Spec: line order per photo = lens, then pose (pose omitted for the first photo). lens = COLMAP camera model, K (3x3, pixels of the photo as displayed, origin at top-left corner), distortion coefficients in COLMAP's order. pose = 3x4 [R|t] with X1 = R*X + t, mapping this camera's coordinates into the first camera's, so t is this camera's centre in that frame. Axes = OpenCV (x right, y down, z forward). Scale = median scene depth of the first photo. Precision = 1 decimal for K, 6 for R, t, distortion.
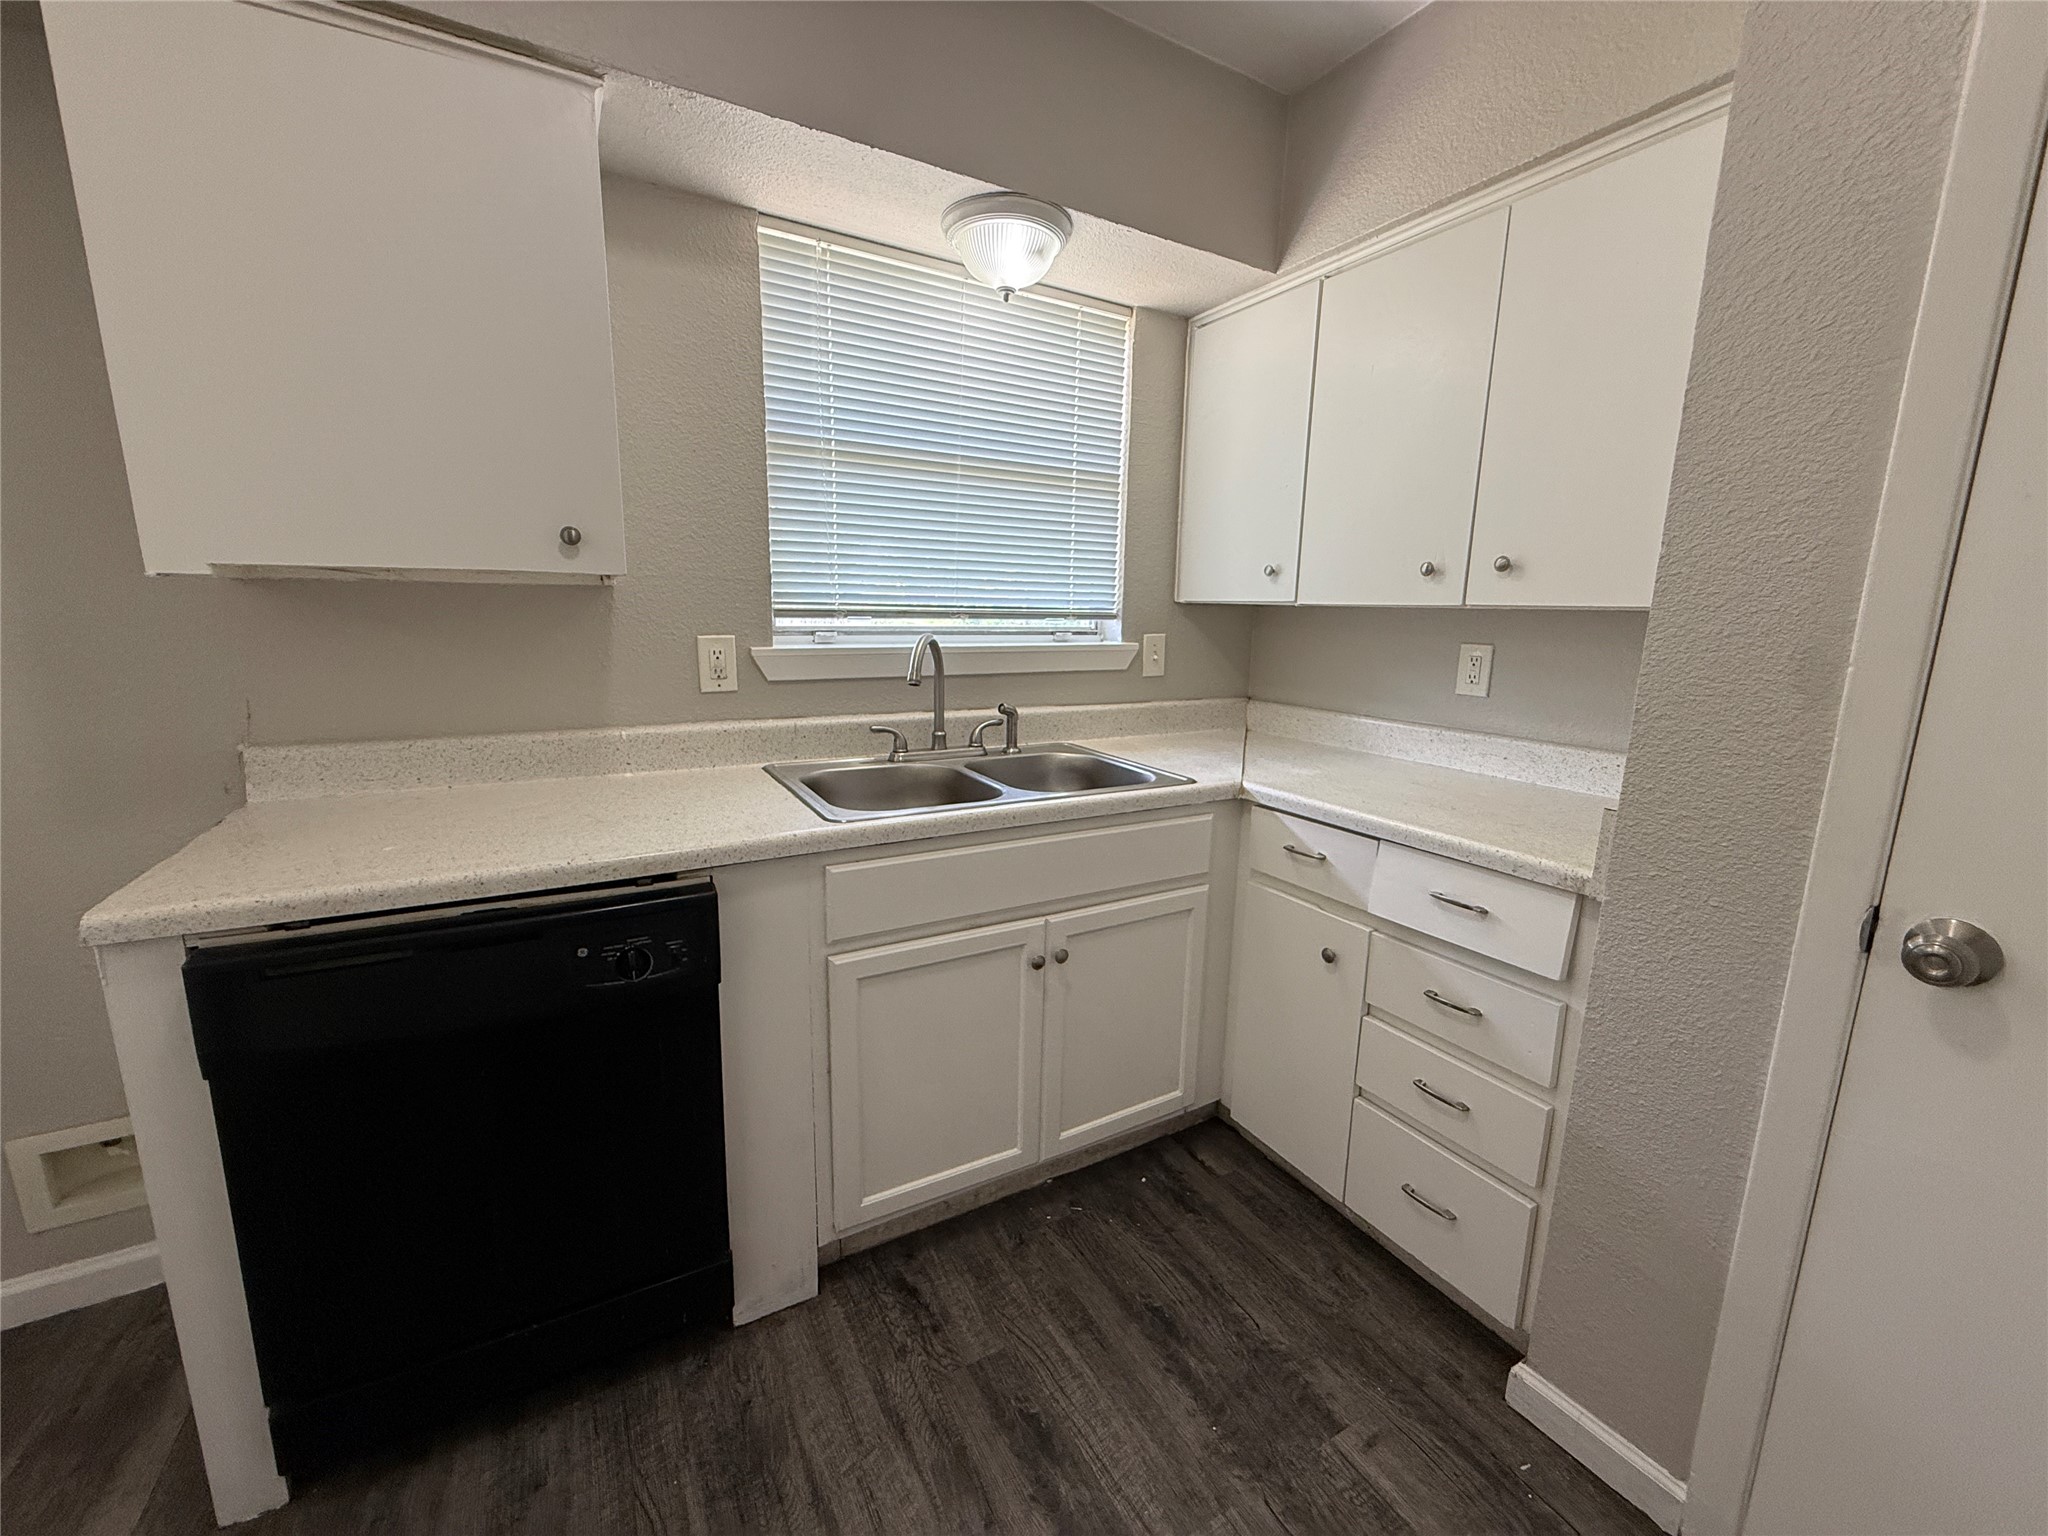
lens RADIAL K [[817.8, 0, 1021.5], [0, 817.8, 764.4], [0, 0, 1]] dist [-0.000757, 0.000462]
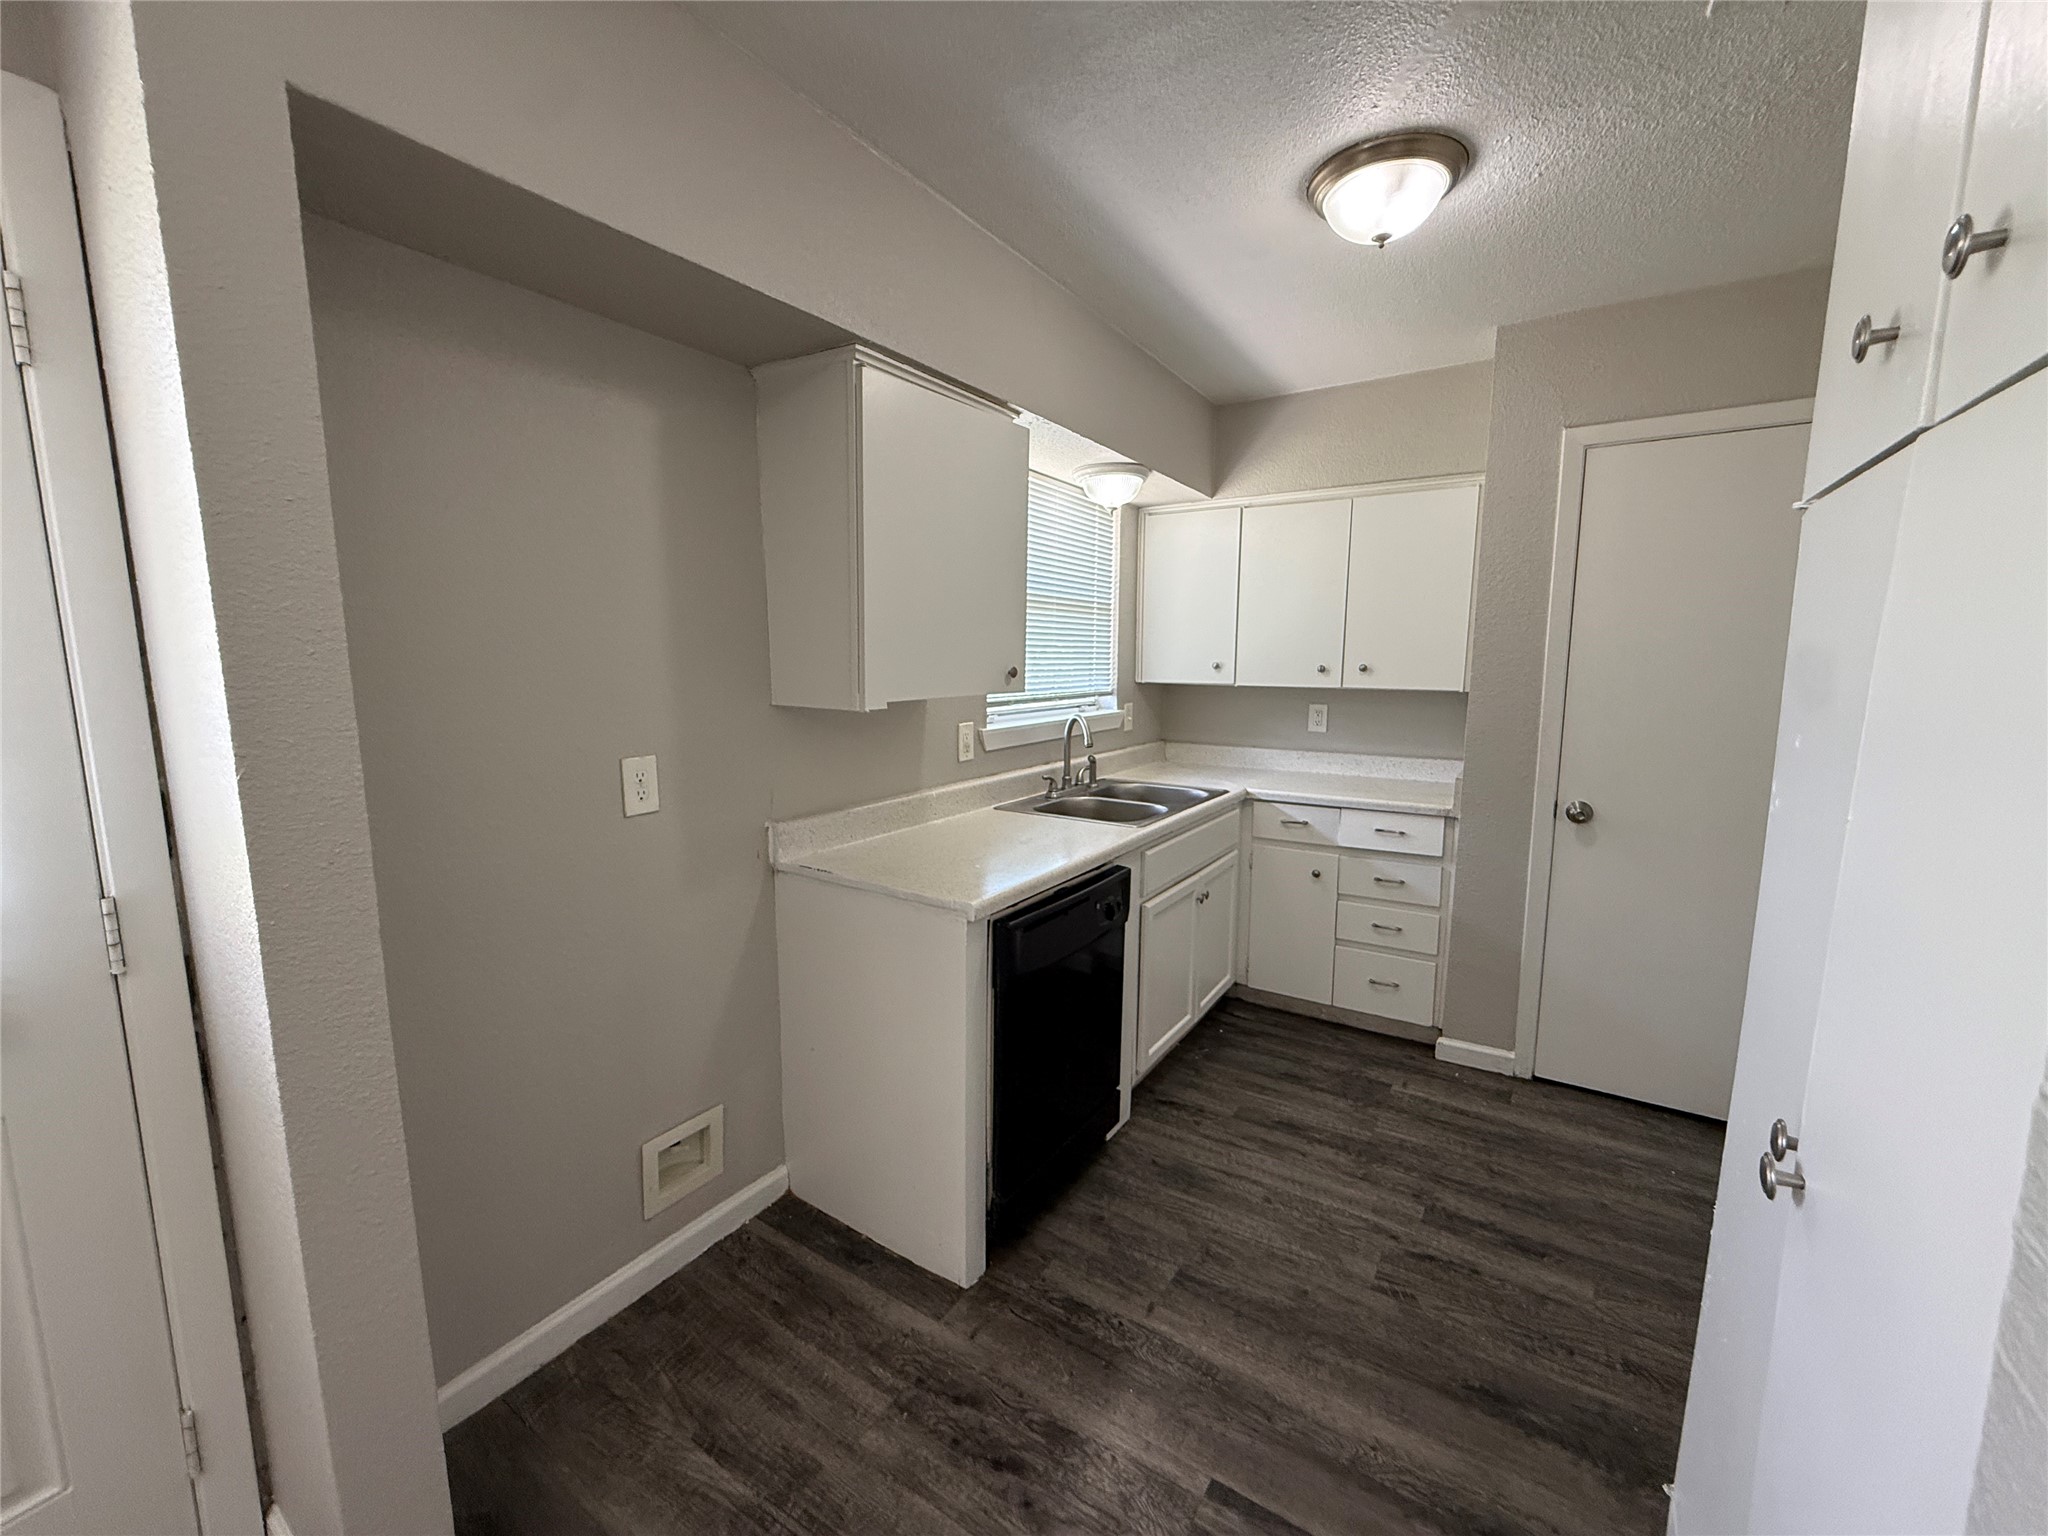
lens RADIAL K [[817.8, 0, 1021.5], [0, 817.8, 764.4], [0, 0, 1]] dist [-0.000757, 0.000462]
pose [[0.887623, -0.078006, 0.453916, -1.068973], [0.101368, 0.994474, -0.027321, -0.035714], [-0.449276, 0.070264, 0.890625, -0.399467]]
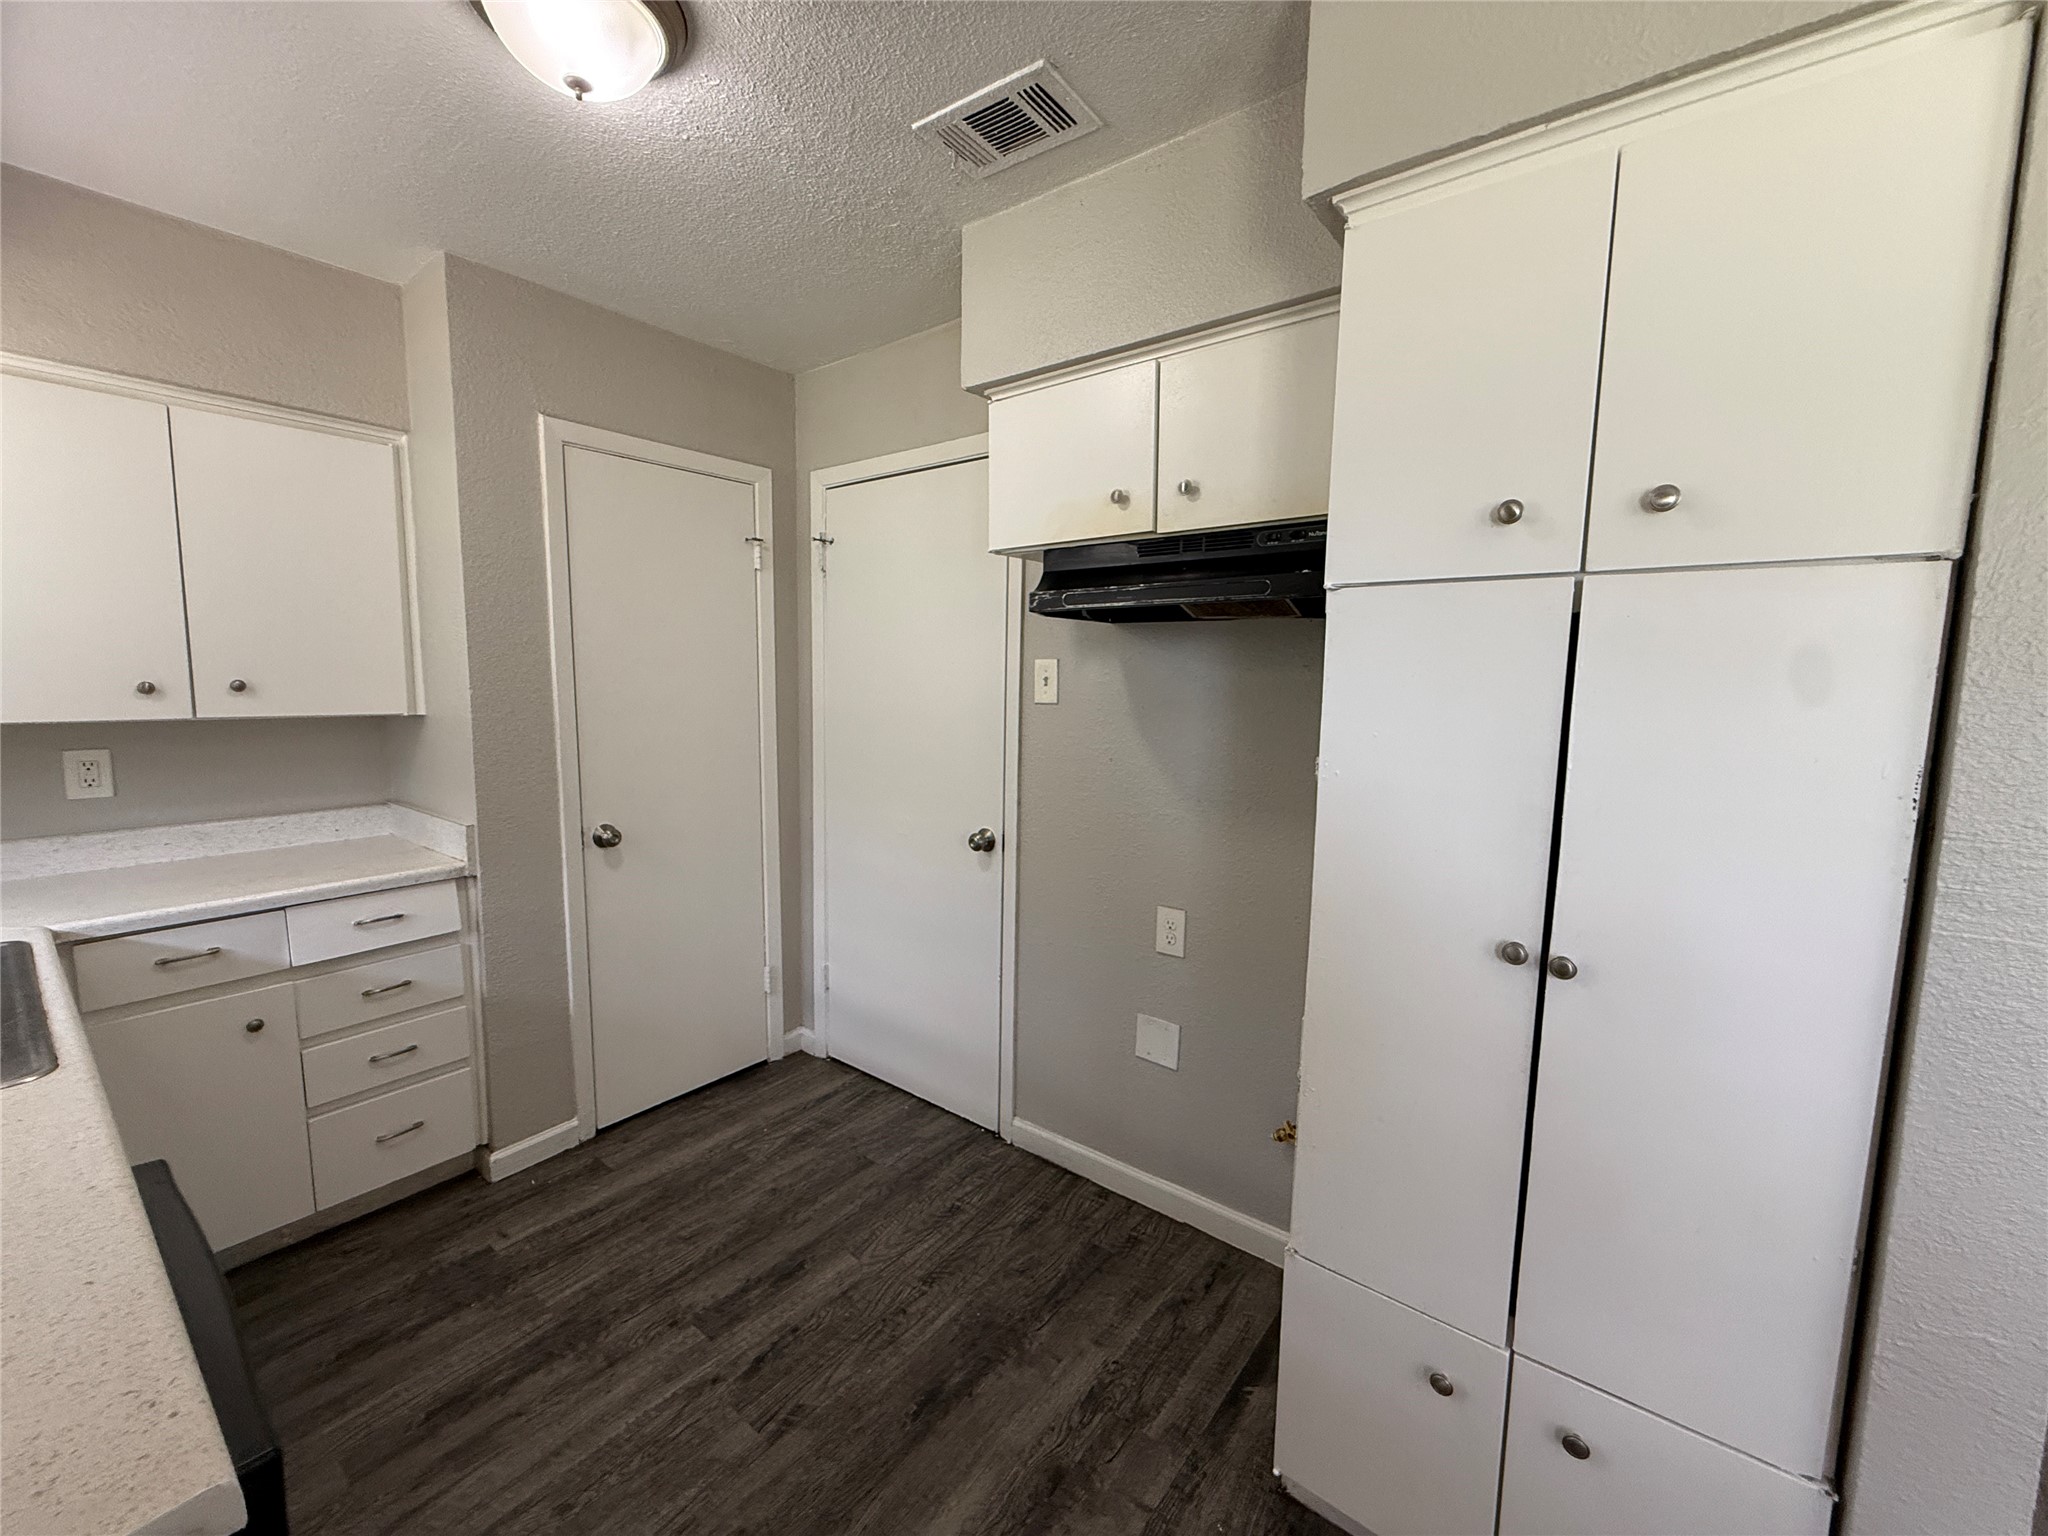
lens RADIAL K [[817.8, 0, 1021.5], [0, 817.8, 764.4], [0, 0, 1]] dist [-0.000757, 0.000462]
pose [[-0.385329, -0.123488, 0.914479, -1.042727], [0.154113, 0.968475, 0.195717, -0.180115], [-0.909819, 0.216348, -0.354150, 0.345899]]
